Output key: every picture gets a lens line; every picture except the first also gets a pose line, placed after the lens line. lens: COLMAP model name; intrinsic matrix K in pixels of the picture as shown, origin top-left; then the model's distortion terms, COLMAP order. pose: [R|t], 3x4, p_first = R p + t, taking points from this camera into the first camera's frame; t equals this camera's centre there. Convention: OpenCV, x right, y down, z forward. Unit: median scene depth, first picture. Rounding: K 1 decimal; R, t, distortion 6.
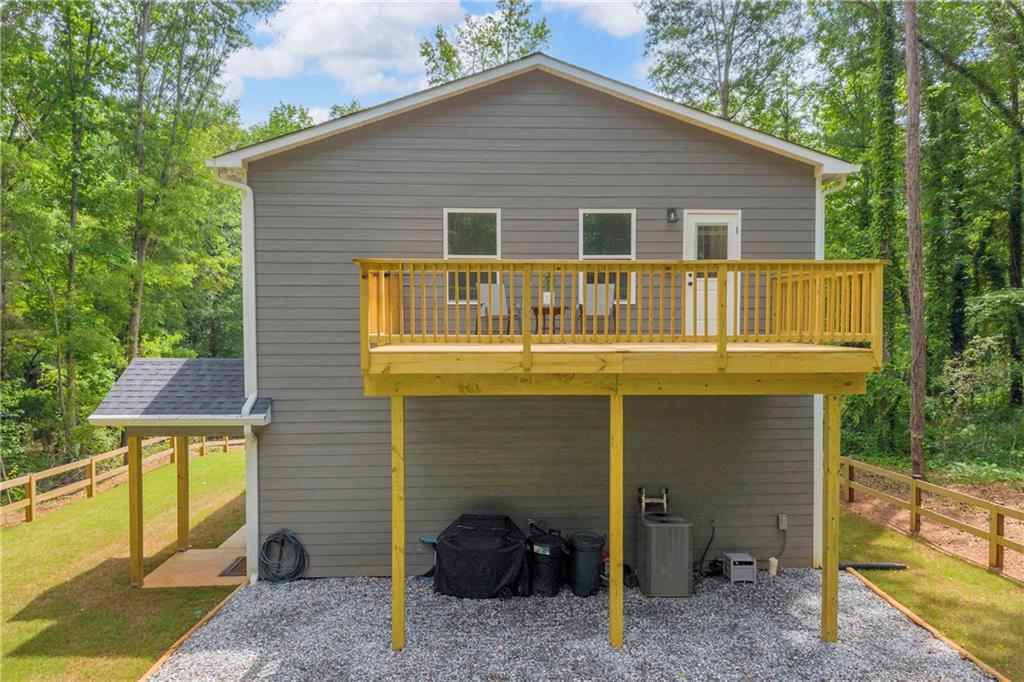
lens RADIAL K [[370.9, 0, 483.3], [0, 370.9, 349.4], [0, 0, 1]] dist [-0.001889, -0.000055]
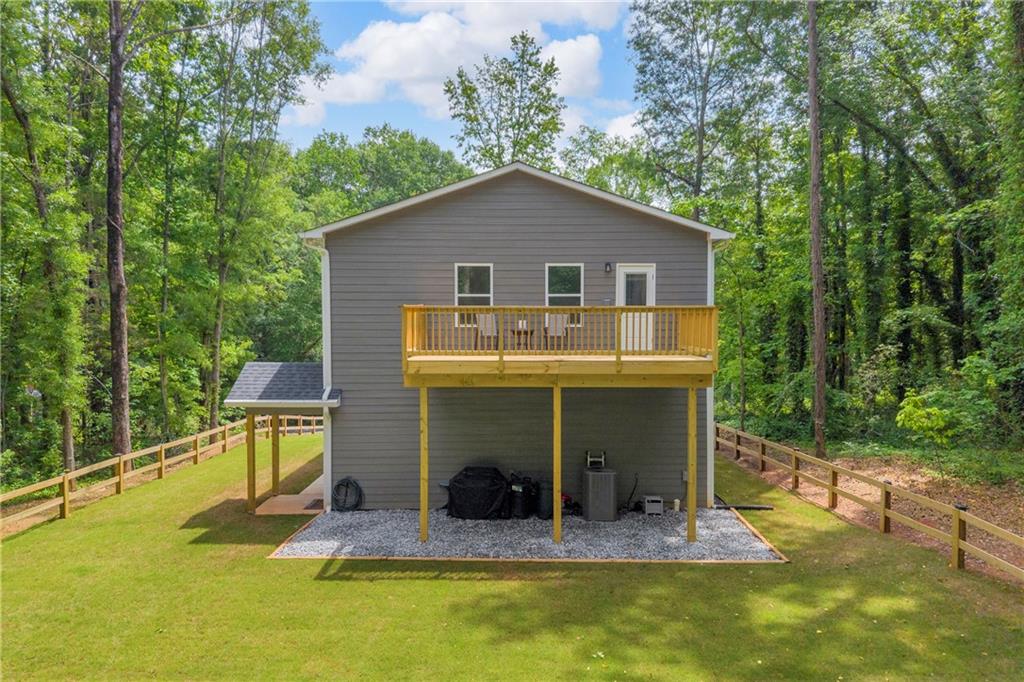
lens RADIAL K [[436.7, 0, 512.0], [0, 436.7, 341.0], [0, 0, 1]] dist [-0.000552, -0.000095]
pose [[0.999650, 0.001664, -0.026403, 0.170992], [-0.001771, 0.999990, -0.004044, -0.058853], [0.026396, 0.004089, 0.999643, -0.755452]]
